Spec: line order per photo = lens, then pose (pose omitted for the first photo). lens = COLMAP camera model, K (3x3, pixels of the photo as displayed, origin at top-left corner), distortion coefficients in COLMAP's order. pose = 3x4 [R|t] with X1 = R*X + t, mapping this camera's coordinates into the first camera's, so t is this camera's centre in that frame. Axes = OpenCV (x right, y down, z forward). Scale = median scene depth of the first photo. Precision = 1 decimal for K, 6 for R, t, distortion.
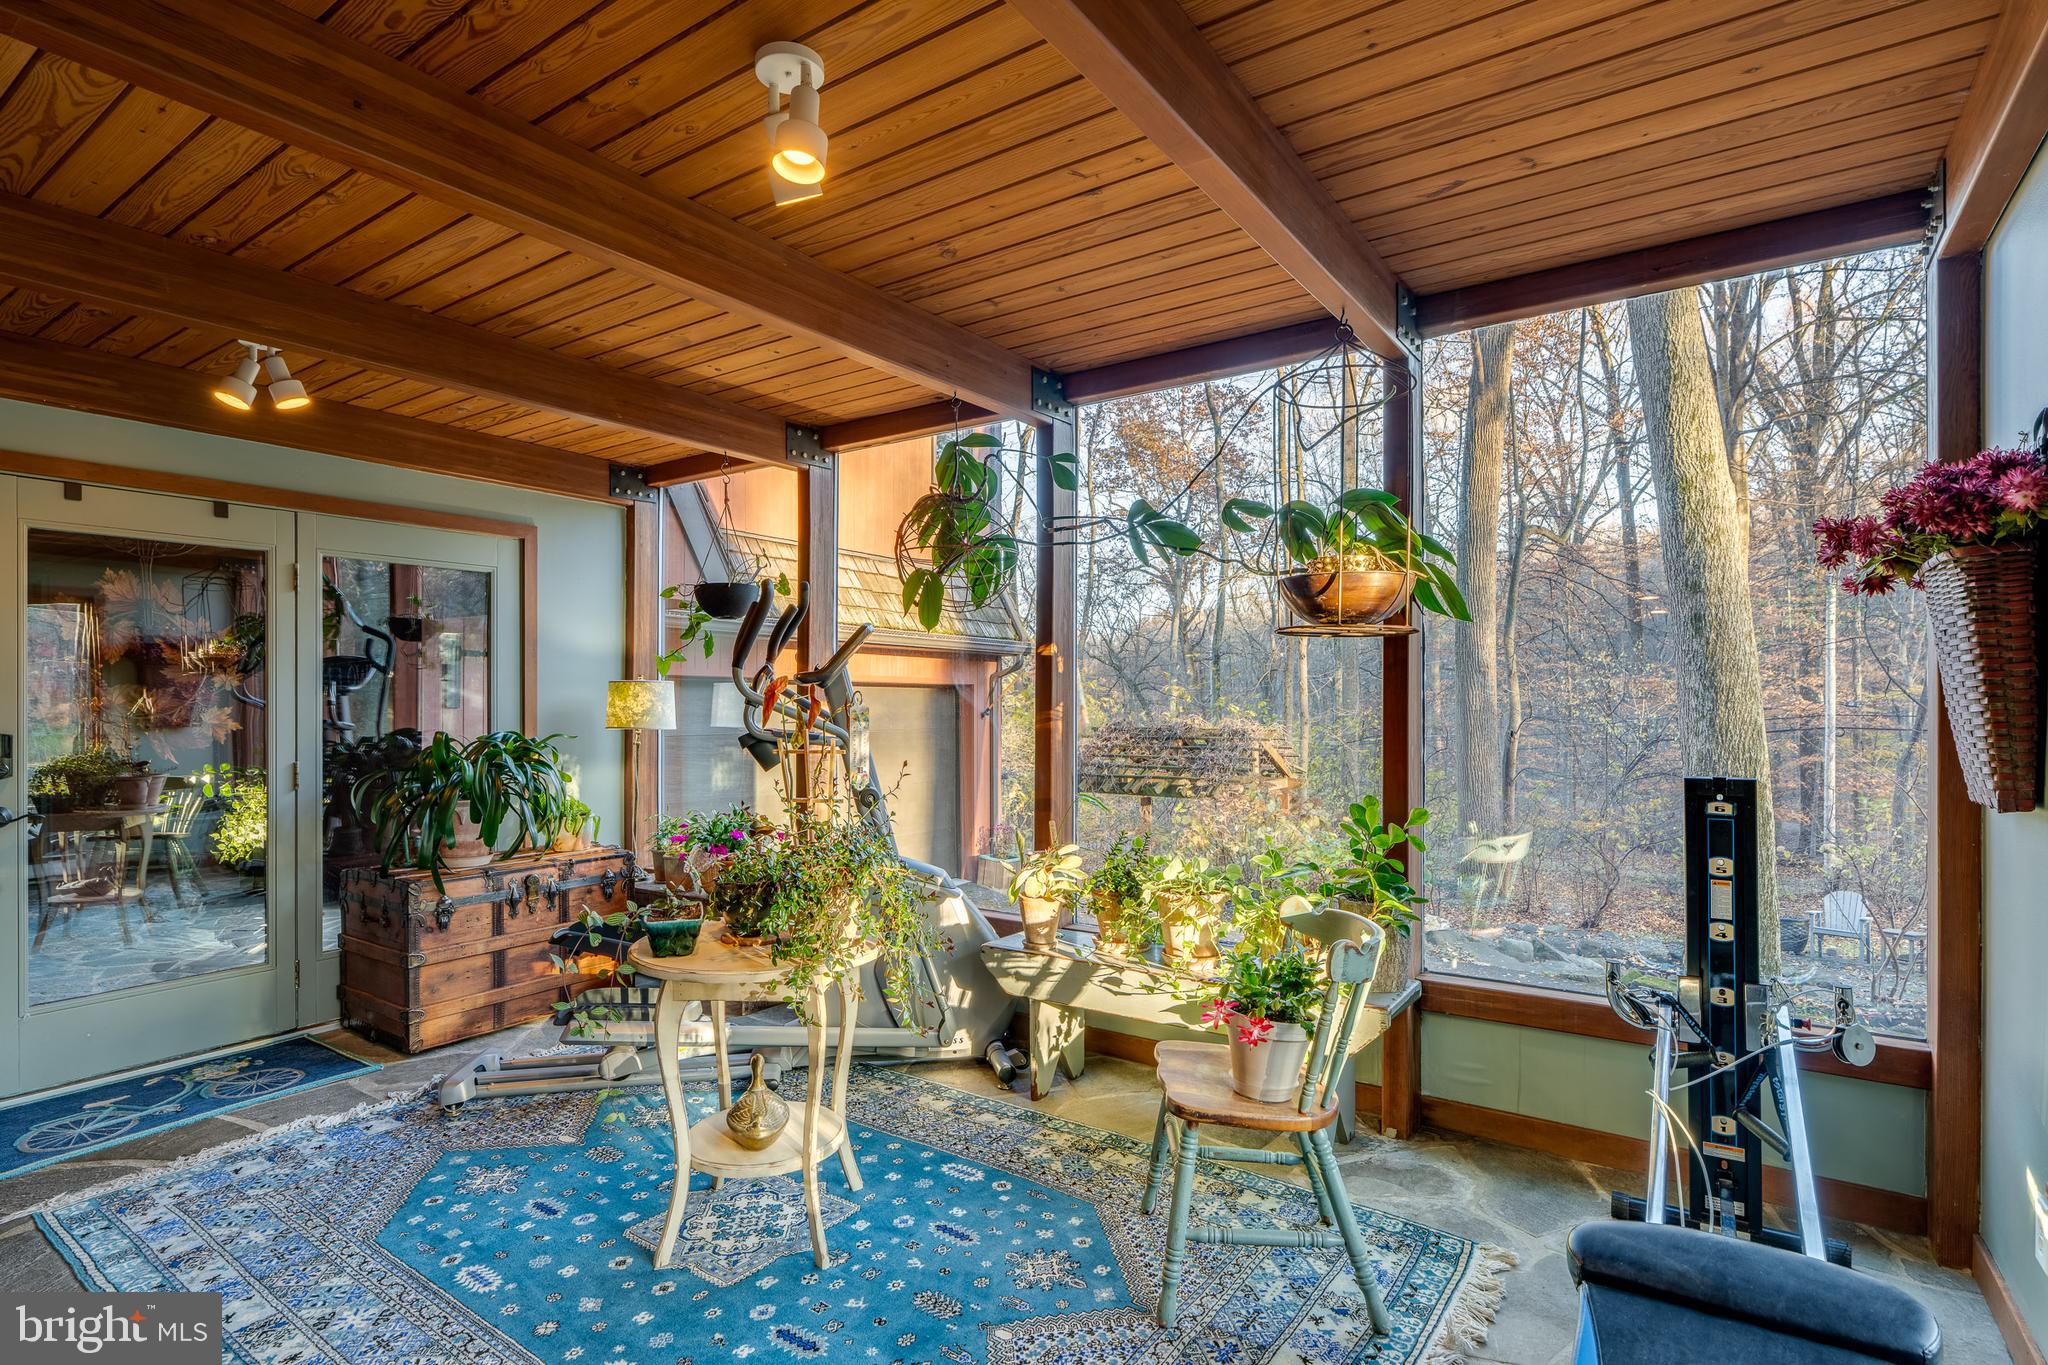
lens RADIAL K [[1038.9, 0, 1048.4], [0, 1038.9, 688.8], [0, 0, 1]] dist [0.000204, 0.000002]
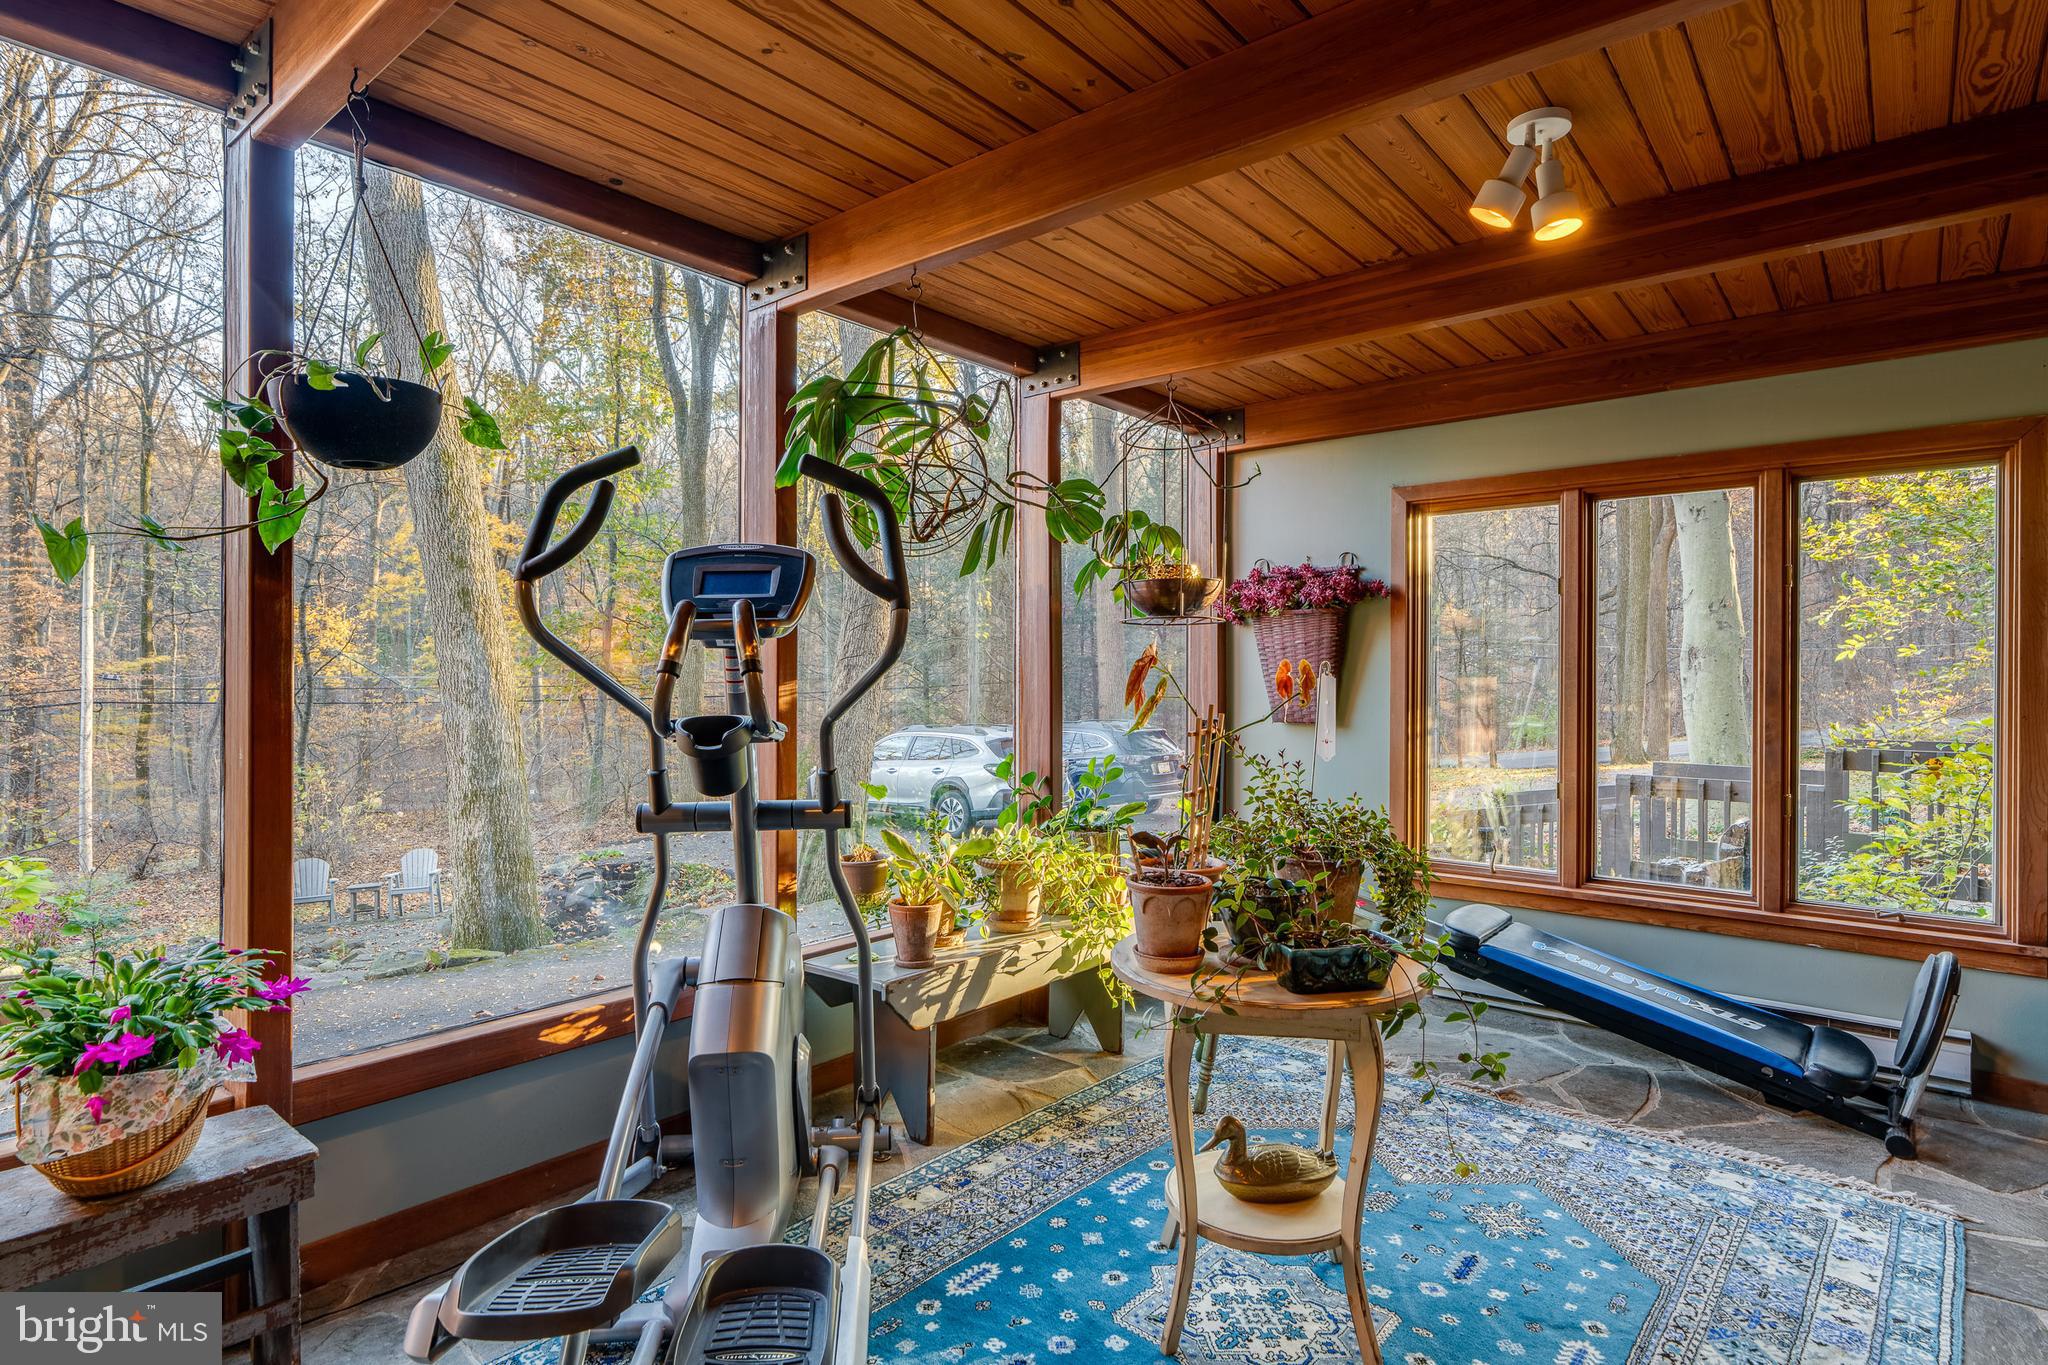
lens RADIAL K [[1038.9, 0, 1048.4], [0, 1038.9, 688.8], [0, 0, 1]] dist [0.000204, 0.000002]
pose [[0.089583, -0.000507, 0.995979, -0.879558], [-0.023068, 0.999731, 0.002583, 0.027057], [-0.995712, -0.023206, 0.089548, 0.881545]]
